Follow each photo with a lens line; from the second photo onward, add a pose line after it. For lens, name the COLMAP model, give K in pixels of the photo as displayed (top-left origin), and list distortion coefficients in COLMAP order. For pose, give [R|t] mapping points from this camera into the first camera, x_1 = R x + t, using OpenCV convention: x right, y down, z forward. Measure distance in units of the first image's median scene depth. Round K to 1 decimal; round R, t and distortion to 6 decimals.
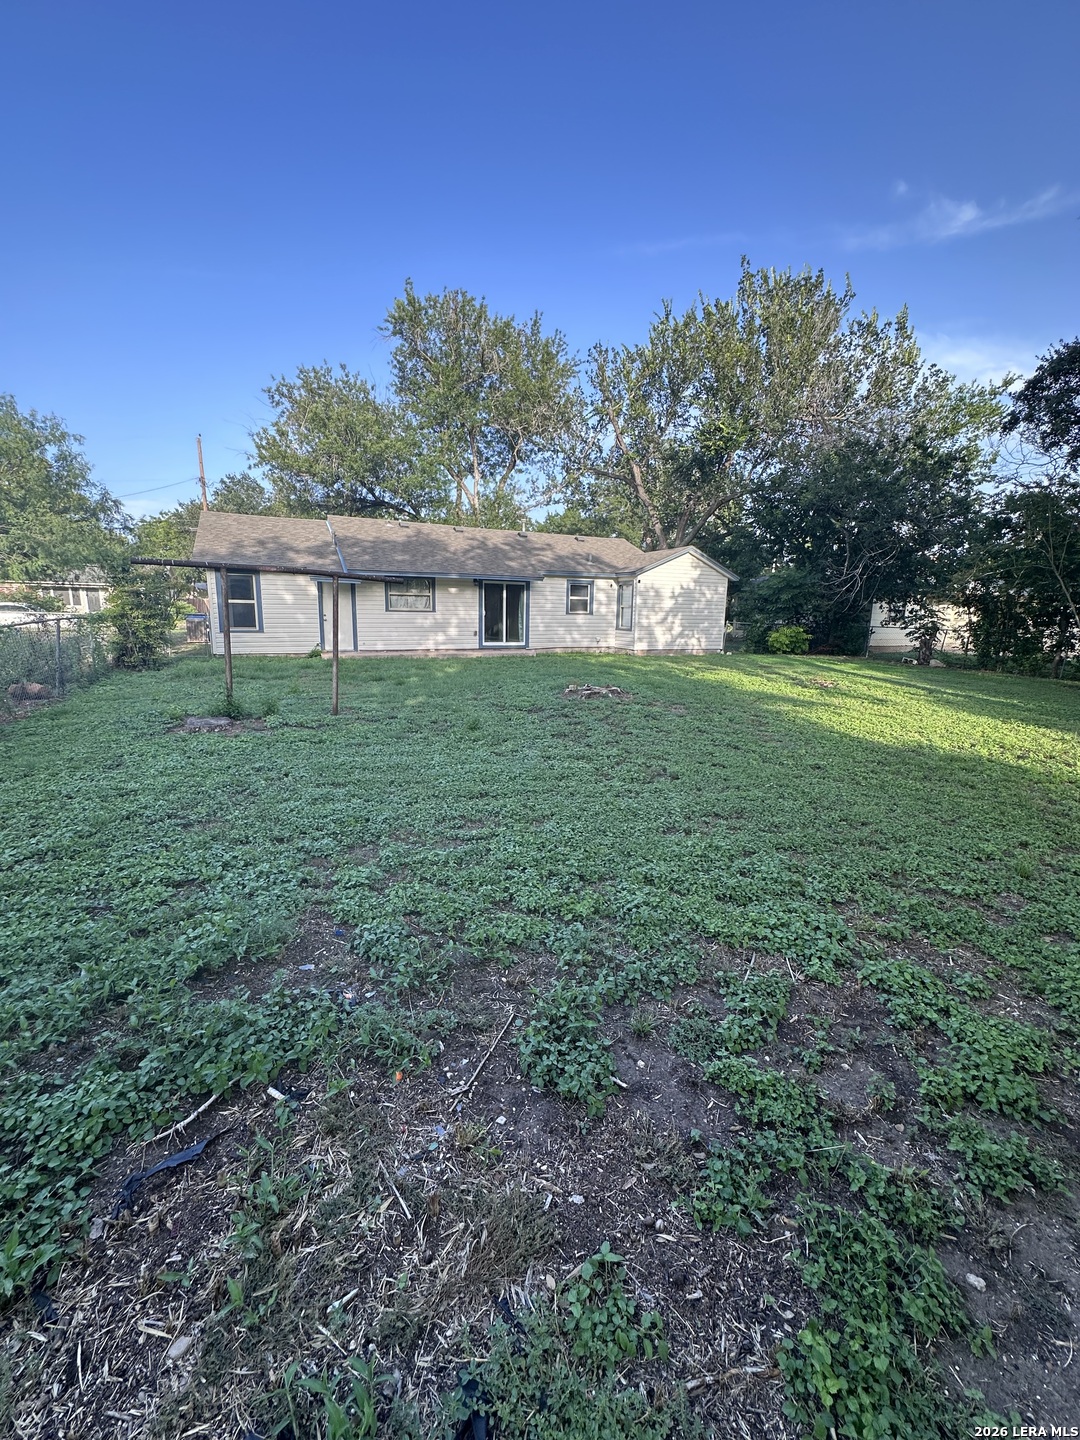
lens RADIAL K [[577.3, 0, 542.1], [0, 577.3, 722.6], [0, 0, 1]] dist [-0.003338, 0.000138]
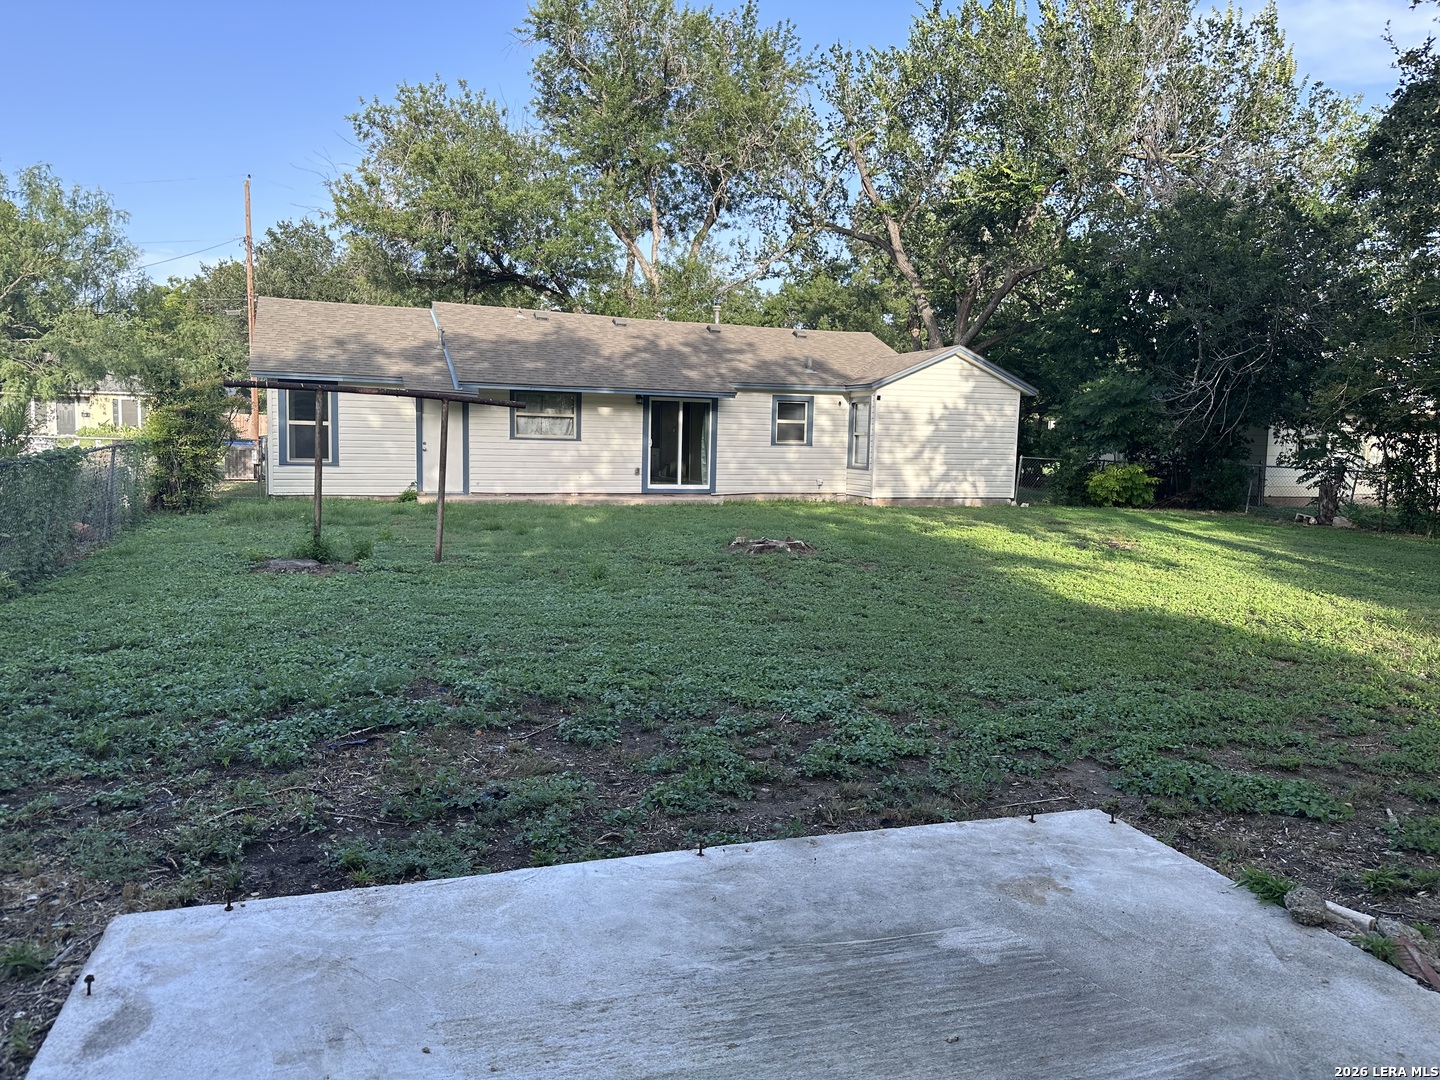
lens RADIAL K [[1016.5, 0, 710.7], [0, 1016.5, 539.5], [0, 0, 1]] dist [0.103392, -0.159276]
pose [[0.997111, 0.013652, -0.074727, 0.060484], [-0.020437, 0.995659, -0.090807, 0.033202], [0.073163, 0.092072, 0.993061, -0.185117]]
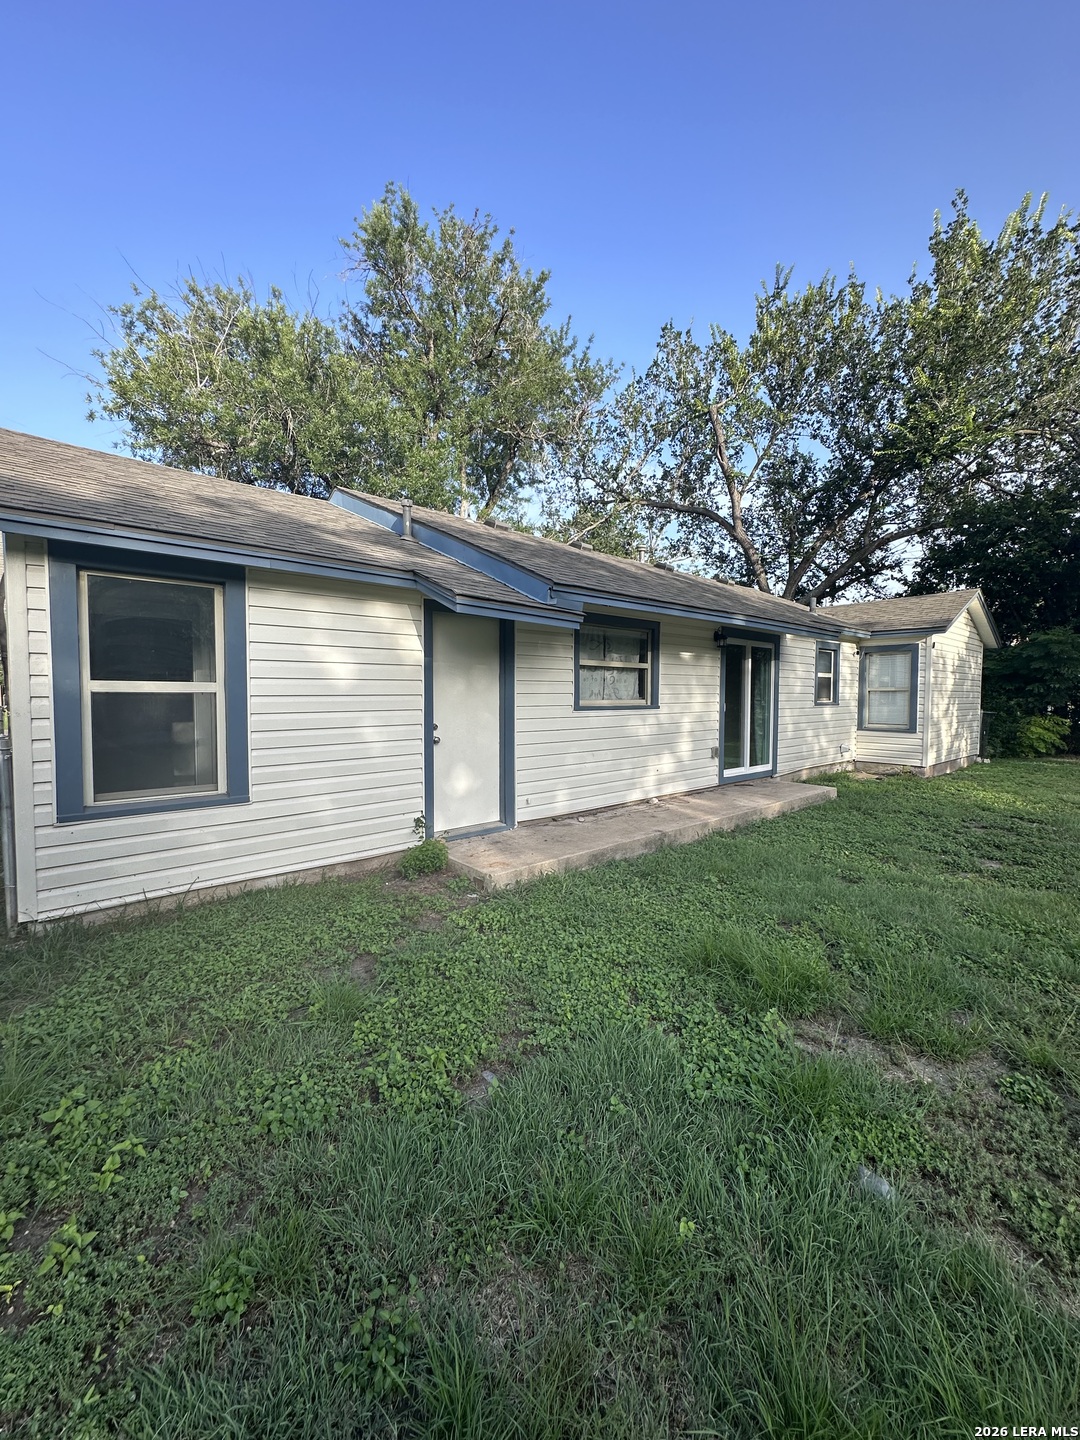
lens RADIAL K [[577.9, 0, 532.3], [0, 577.9, 721.0], [0, 0, 1]] dist [0.014920, -0.022265]
pose [[0.959416, -0.032256, 0.280142, -0.347111], [0.074155, 0.987331, -0.140278, -0.117623], [-0.272068, 0.155359, 0.949654, 0.568350]]
